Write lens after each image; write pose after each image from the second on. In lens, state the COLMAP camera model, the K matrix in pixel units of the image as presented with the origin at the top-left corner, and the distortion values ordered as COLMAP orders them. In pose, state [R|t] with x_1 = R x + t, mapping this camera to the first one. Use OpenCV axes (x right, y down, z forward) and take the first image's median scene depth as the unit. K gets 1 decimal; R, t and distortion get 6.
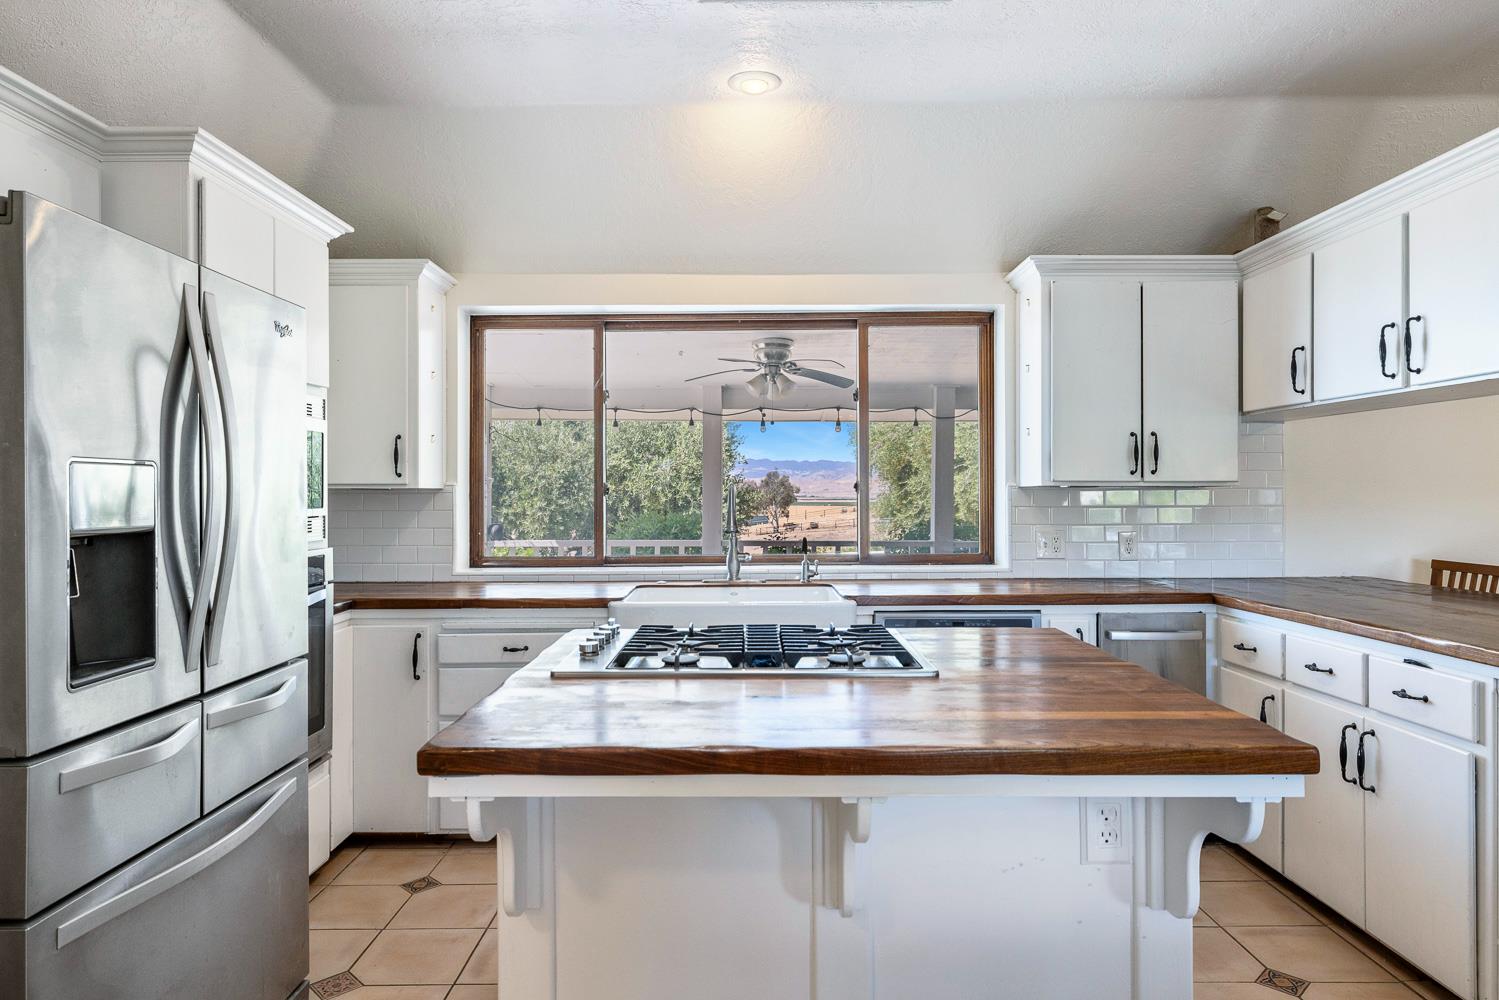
lens RADIAL K [[905.1, 0, 746.5], [0, 905.1, 494.7], [0, 0, 1]] dist [0.004717, 0.004064]
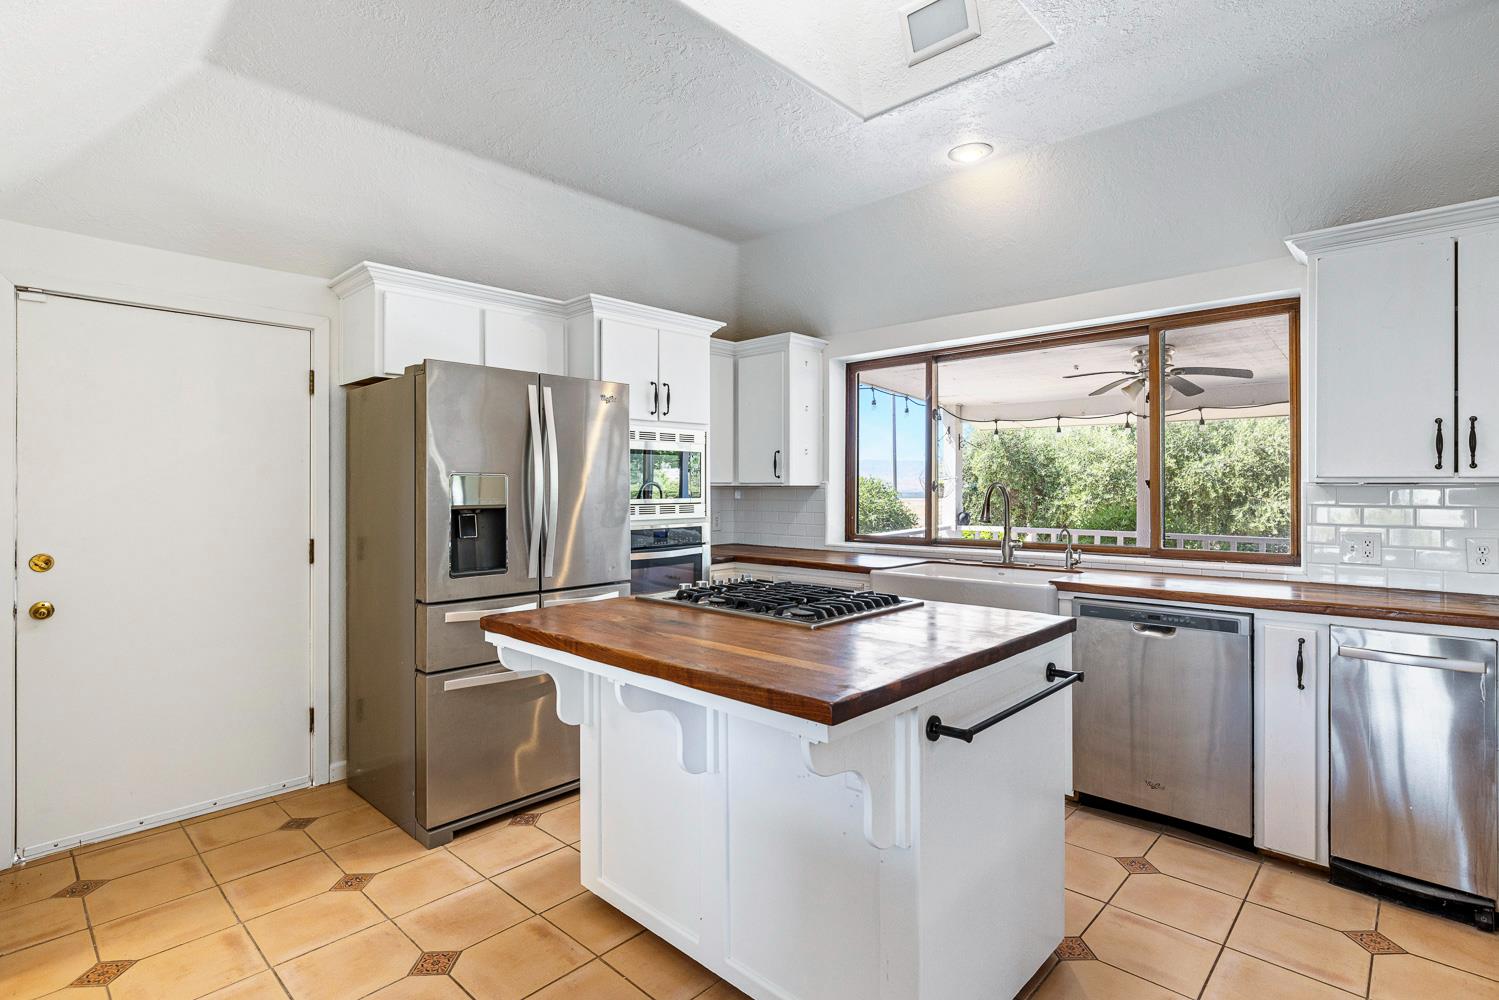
lens RADIAL K [[729.9, 0, 760.4], [0, 729.9, 479.5], [0, 0, 1]] dist [0.003164, 0.000624]
pose [[0.740156, -0.006073, -0.672408, 0.359191], [-0.003068, 0.999918, -0.012407, -0.001759], [0.672429, 0.011246, 0.740077, 0.067127]]
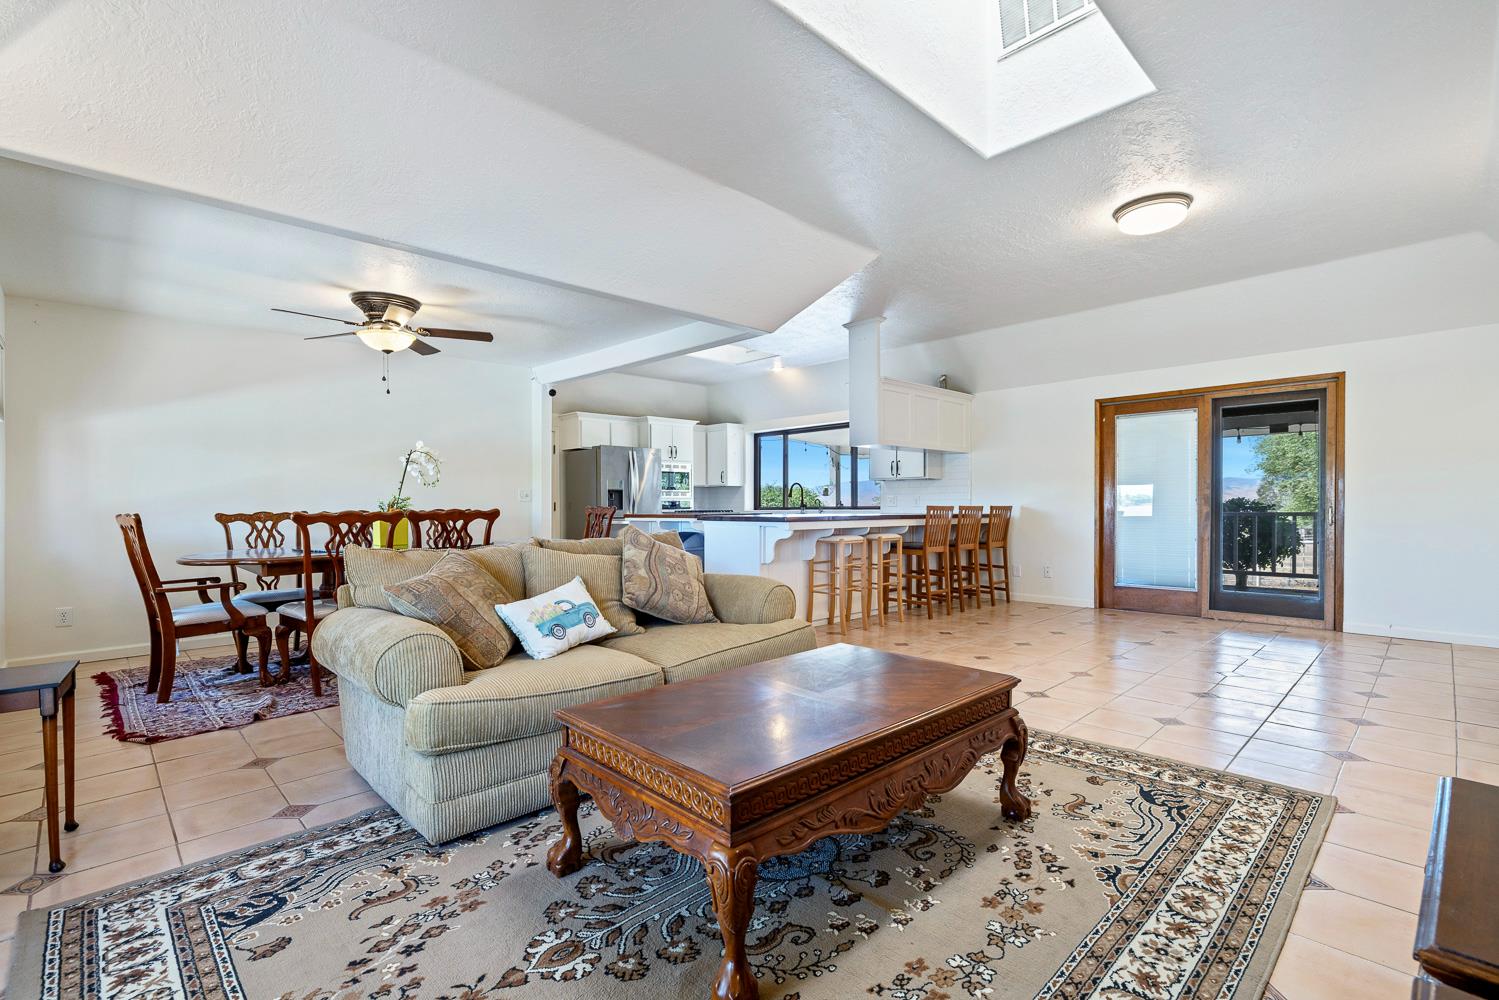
lens RADIAL K [[678.4, 0, 741.2], [0, 678.4, 508.6], [0, 0, 1]] dist [0.002822, 0.000141]
pose [[0.691990, -0.001741, -0.721905, 1.419005], [0.000721, 0.999998, -0.001720, 0.076324], [0.721907, 0.000670, 0.691990, -0.725221]]
